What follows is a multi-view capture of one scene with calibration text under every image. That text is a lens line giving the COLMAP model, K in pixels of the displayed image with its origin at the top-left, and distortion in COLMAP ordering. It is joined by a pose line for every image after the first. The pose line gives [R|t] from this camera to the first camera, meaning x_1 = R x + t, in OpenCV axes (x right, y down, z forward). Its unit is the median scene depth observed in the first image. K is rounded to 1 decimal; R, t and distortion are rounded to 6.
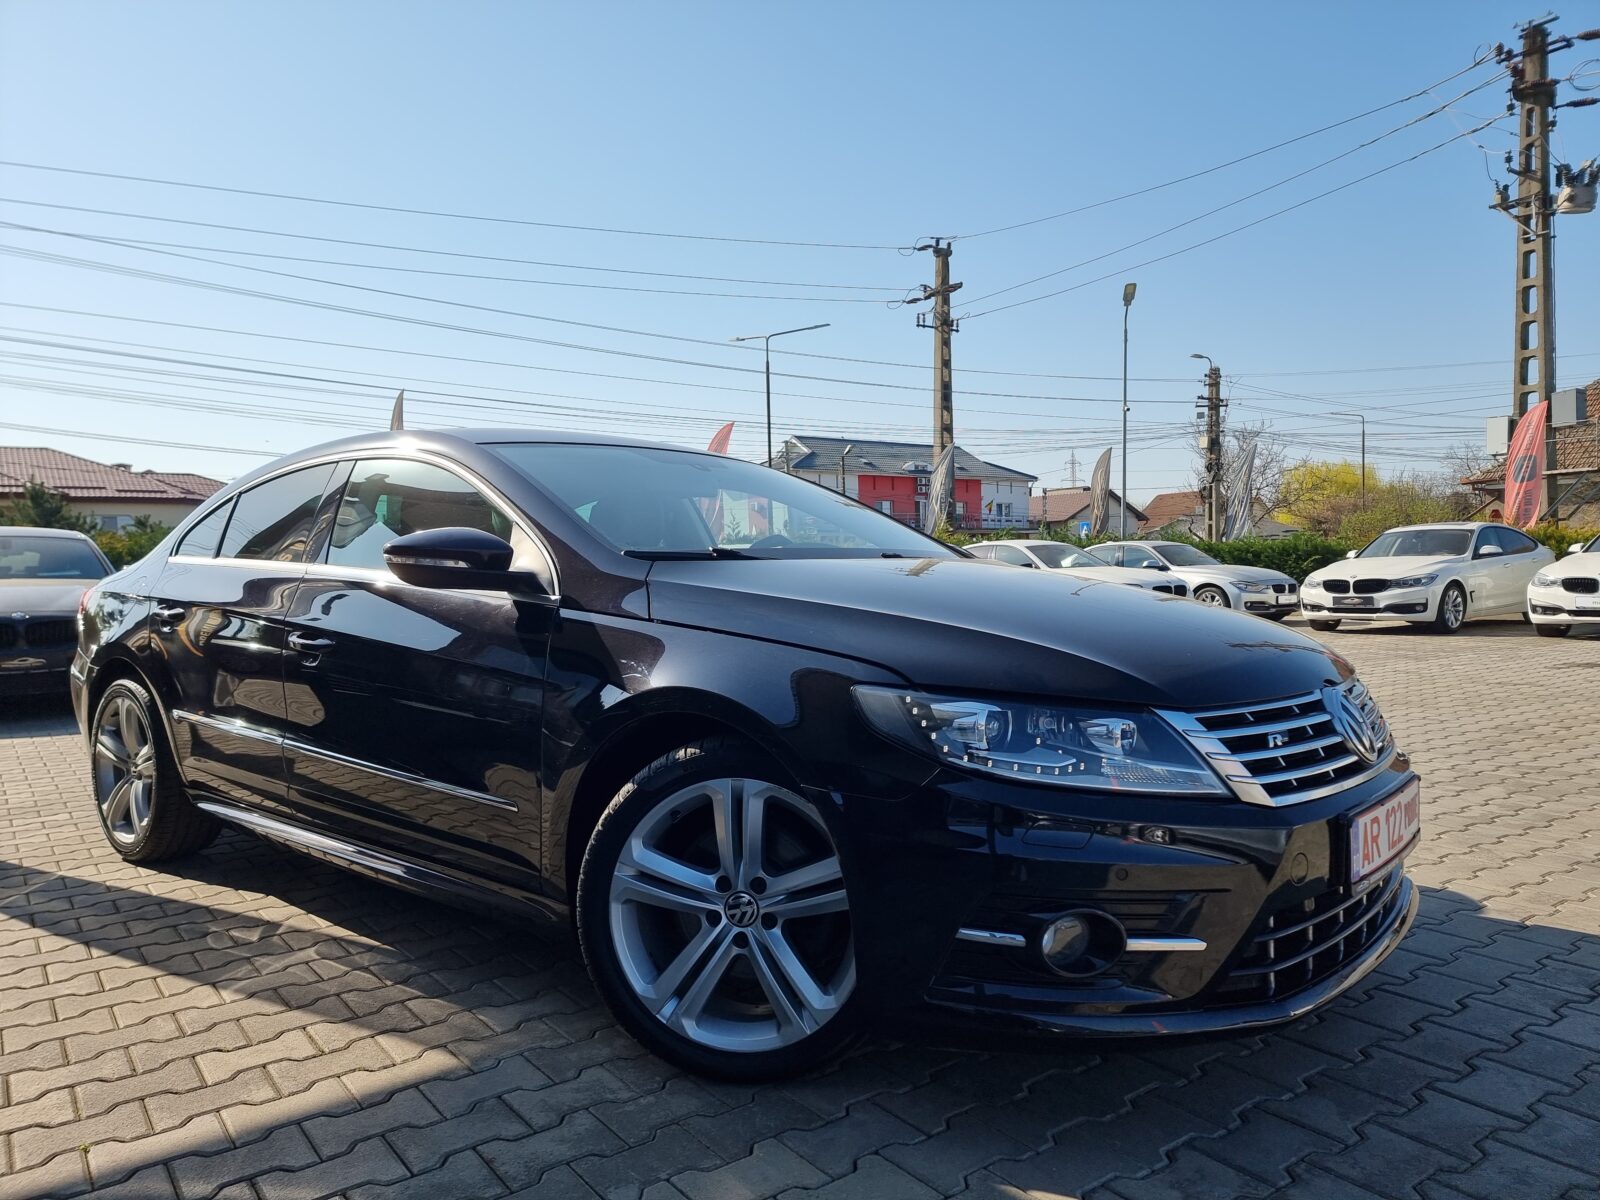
lens RADIAL K [[1108.3, 0, 801.5], [0, 1108.3, 608.6], [0, 0, 1]] dist [0.076535, -0.060979]
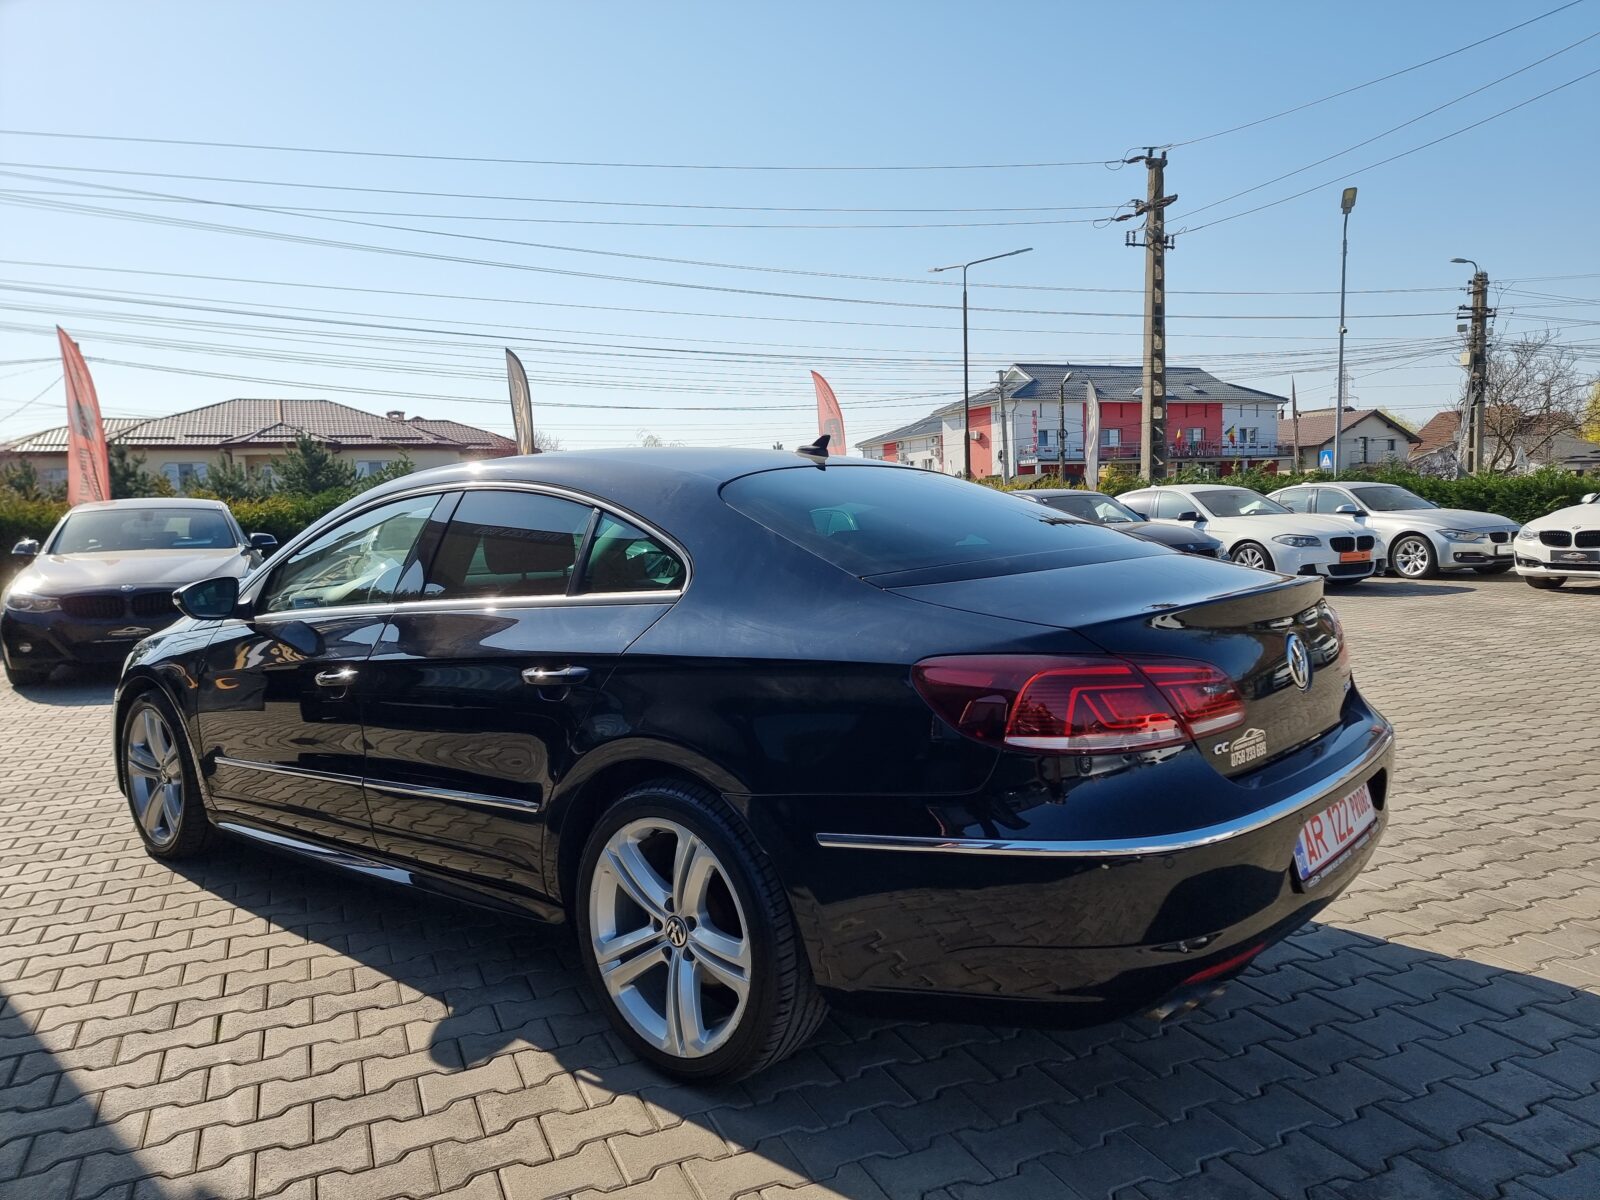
lens RADIAL K [[1114.4, 0, 807.7], [0, 1114.4, 581.7], [0, 0, 1]] dist [0.070690, -0.046222]
pose [[0.978472, 0.006306, -0.206285, 0.062197], [0.001689, 0.999255, 0.038559, -0.013807], [0.206375, -0.038078, 0.977732, 0.018395]]
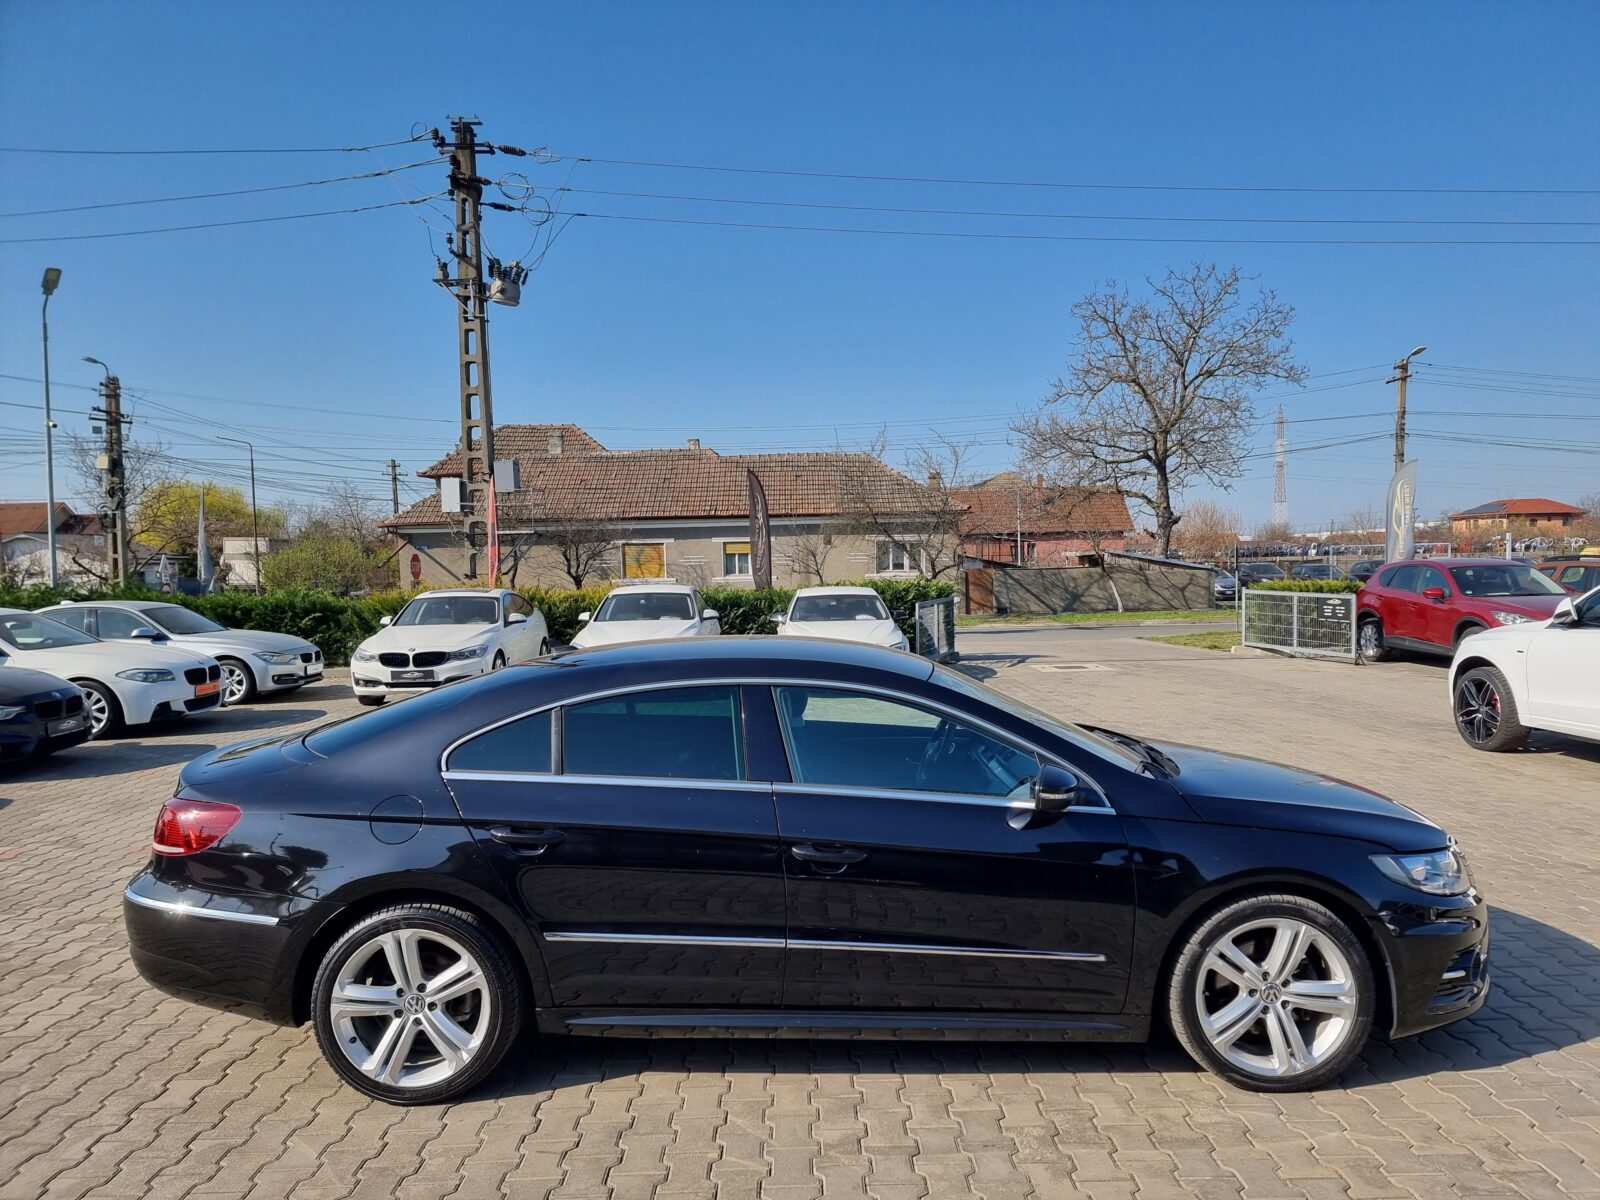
lens RADIAL K [[1108.3, 0, 801.5], [0, 1108.3, 608.6], [0, 0, 1]] dist [0.076535, -0.060979]
pose [[0.578700, -0.018424, 0.815333, -0.060660], [0.030451, 0.999536, 0.000973, -0.034763], [-0.814972, 0.024265, 0.578992, 0.112131]]
